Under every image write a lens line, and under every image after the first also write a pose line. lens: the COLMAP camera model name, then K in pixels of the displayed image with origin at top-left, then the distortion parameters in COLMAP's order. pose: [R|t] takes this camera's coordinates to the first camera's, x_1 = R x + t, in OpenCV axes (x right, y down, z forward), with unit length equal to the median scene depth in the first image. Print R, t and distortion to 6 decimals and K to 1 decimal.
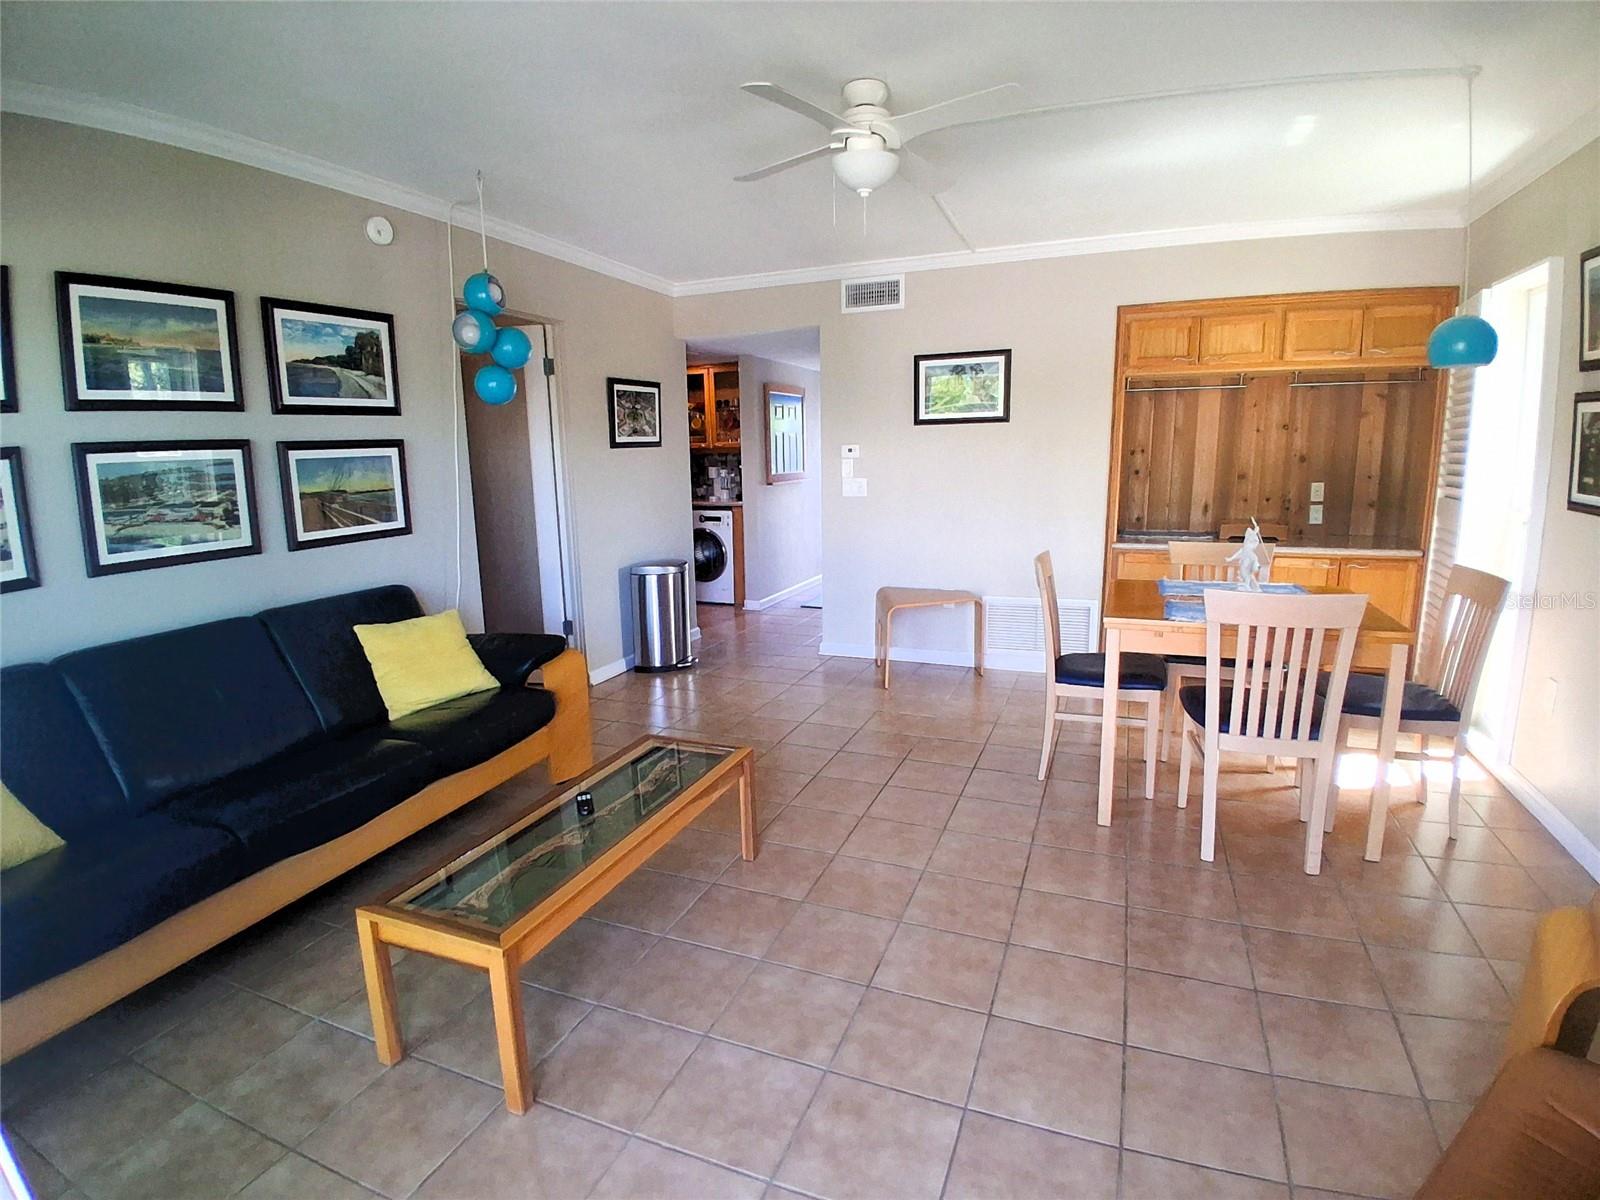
lens RADIAL K [[801.6, 0, 800.0], [0, 801.6, 600.0], [0, 0, 1]] dist [0.017116, -0.057848]
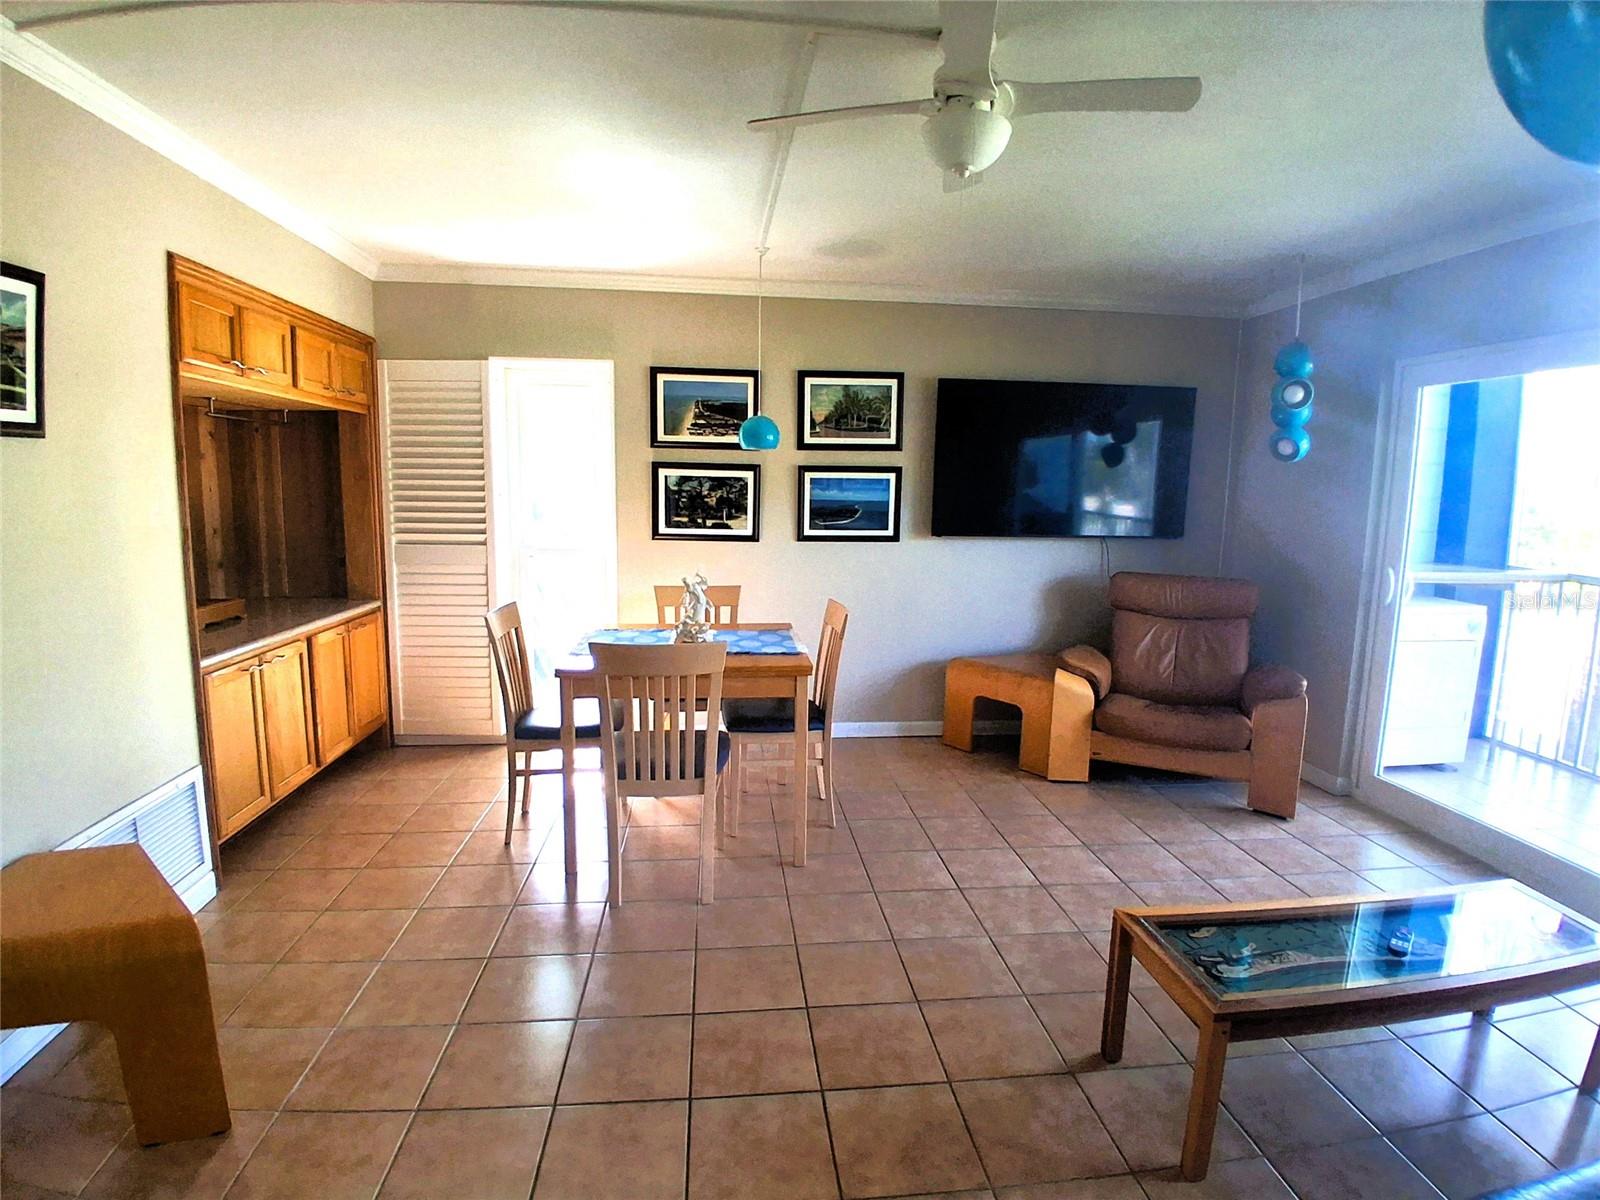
lens RADIAL K [[801.6, 0, 800.0], [0, 801.6, 600.0], [0, 0, 1]] dist [0.017116, -0.057848]
pose [[-0.476072, -0.108334, 0.872708, -0.406128], [0.152428, 0.967197, 0.203214, -0.217910], [-0.866095, 0.229770, -0.443943, 1.151098]]
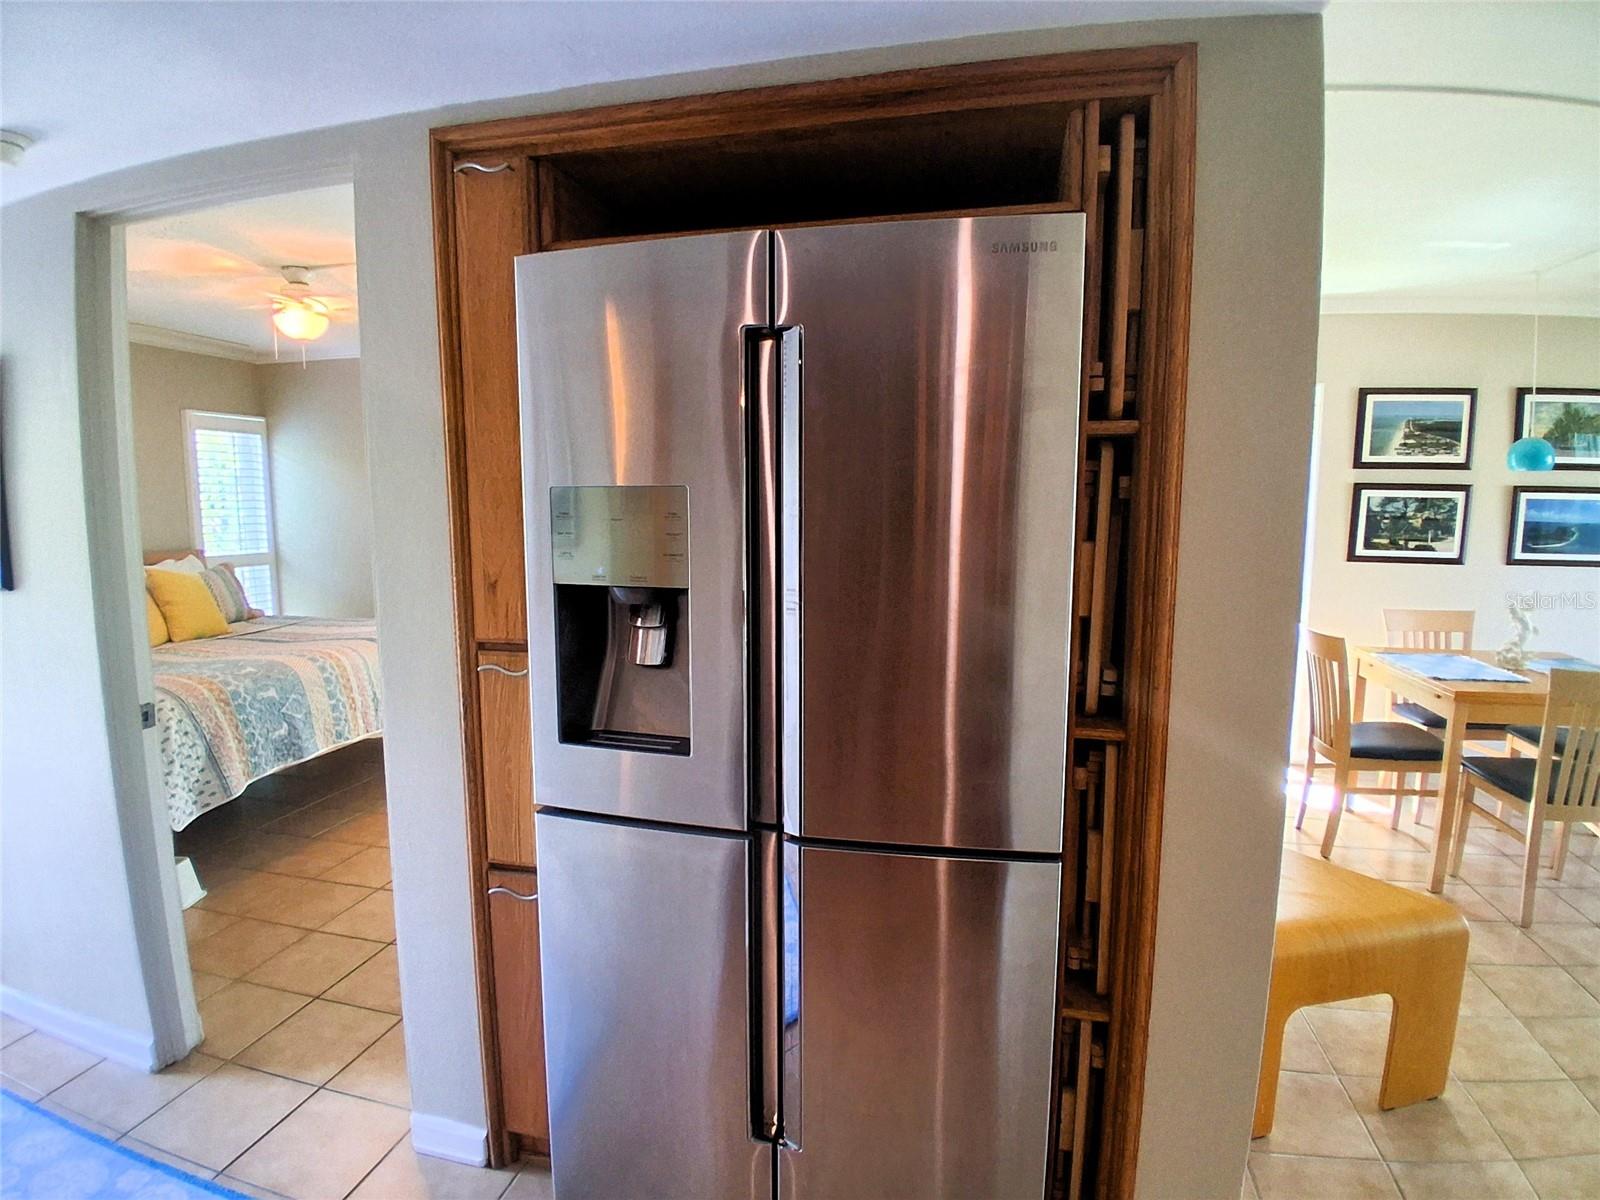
lens RADIAL K [[801.5, 0, 800.0], [0, 801.5, 600.0], [0, 0, 1]] dist [-0.021354, -0.032171]
pose [[-0.152766, -0.101849, 0.983000, -0.263457], [0.182802, 0.974599, 0.129387, -0.339898], [-0.971209, 0.199460, -0.130267, 1.748274]]
